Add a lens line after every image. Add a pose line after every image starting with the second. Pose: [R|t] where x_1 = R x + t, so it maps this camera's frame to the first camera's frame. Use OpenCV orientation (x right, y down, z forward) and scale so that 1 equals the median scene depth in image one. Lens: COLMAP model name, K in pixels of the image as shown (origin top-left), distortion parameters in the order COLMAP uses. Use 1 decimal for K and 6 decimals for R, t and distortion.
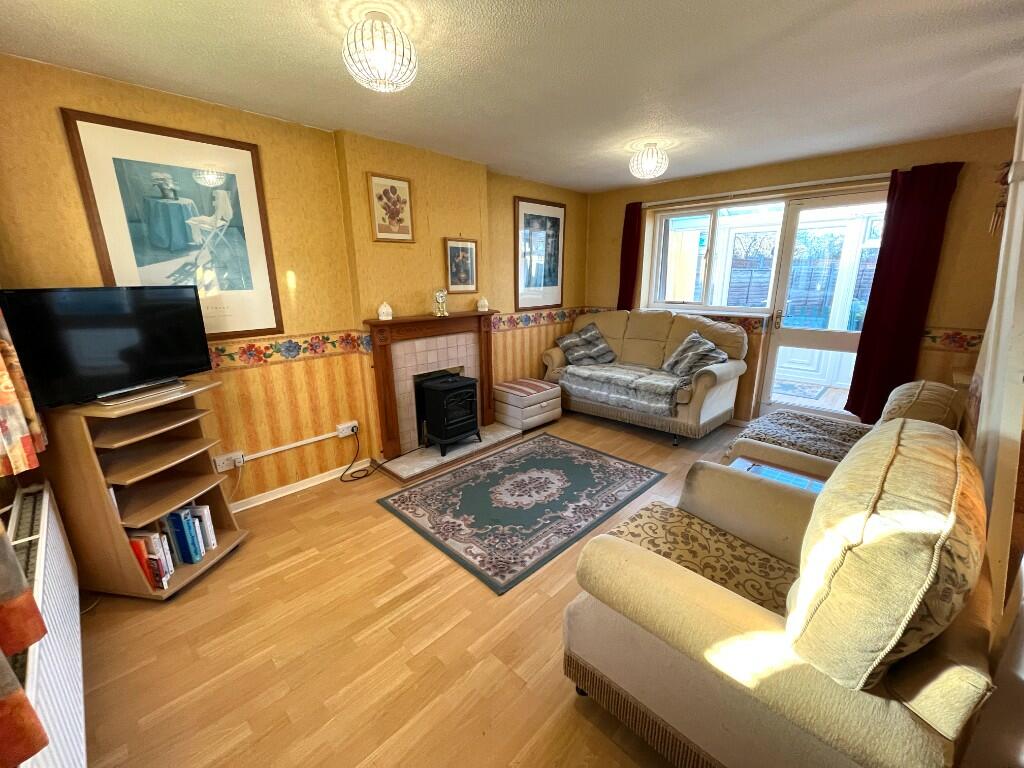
lens RADIAL K [[417.8, 0, 512.0], [0, 417.8, 384.0], [0, 0, 1]] dist [-0.000883, -0.000353]
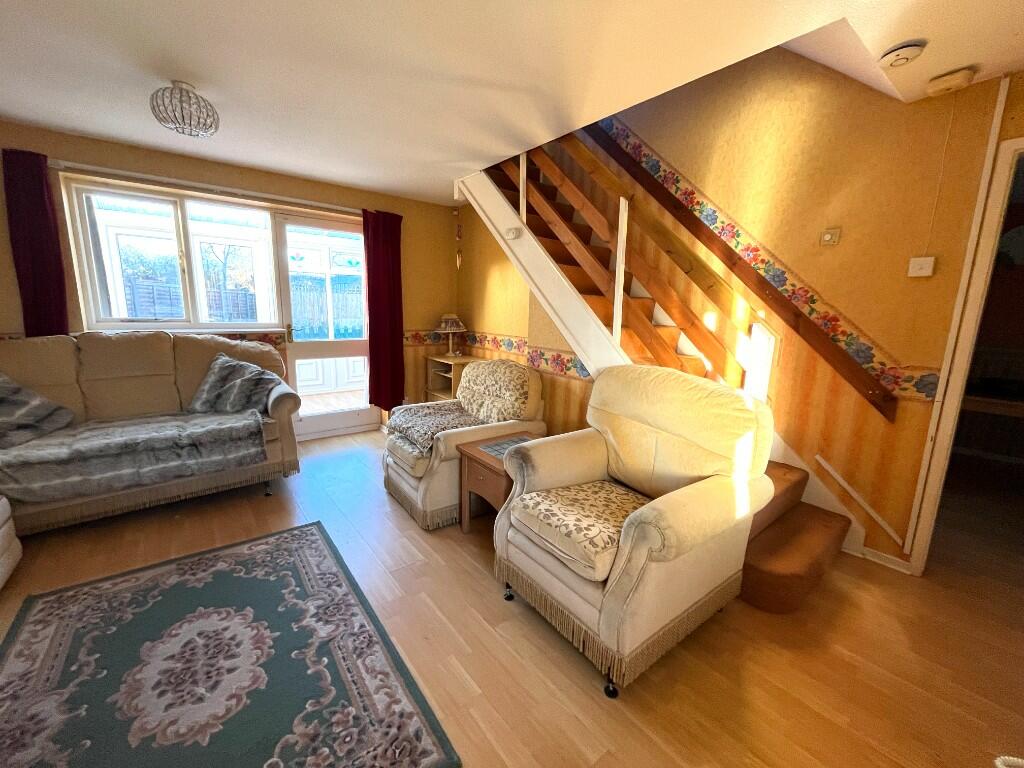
lens RADIAL K [[417.8, 0, 512.0], [0, 417.8, 384.0], [0, 0, 1]] dist [-0.000883, -0.000353]
pose [[0.132667, -0.168884, 0.976667, -0.310754], [0.223378, 0.965121, 0.136544, -0.066501], [-0.965661, 0.200051, 0.165765, 0.411939]]
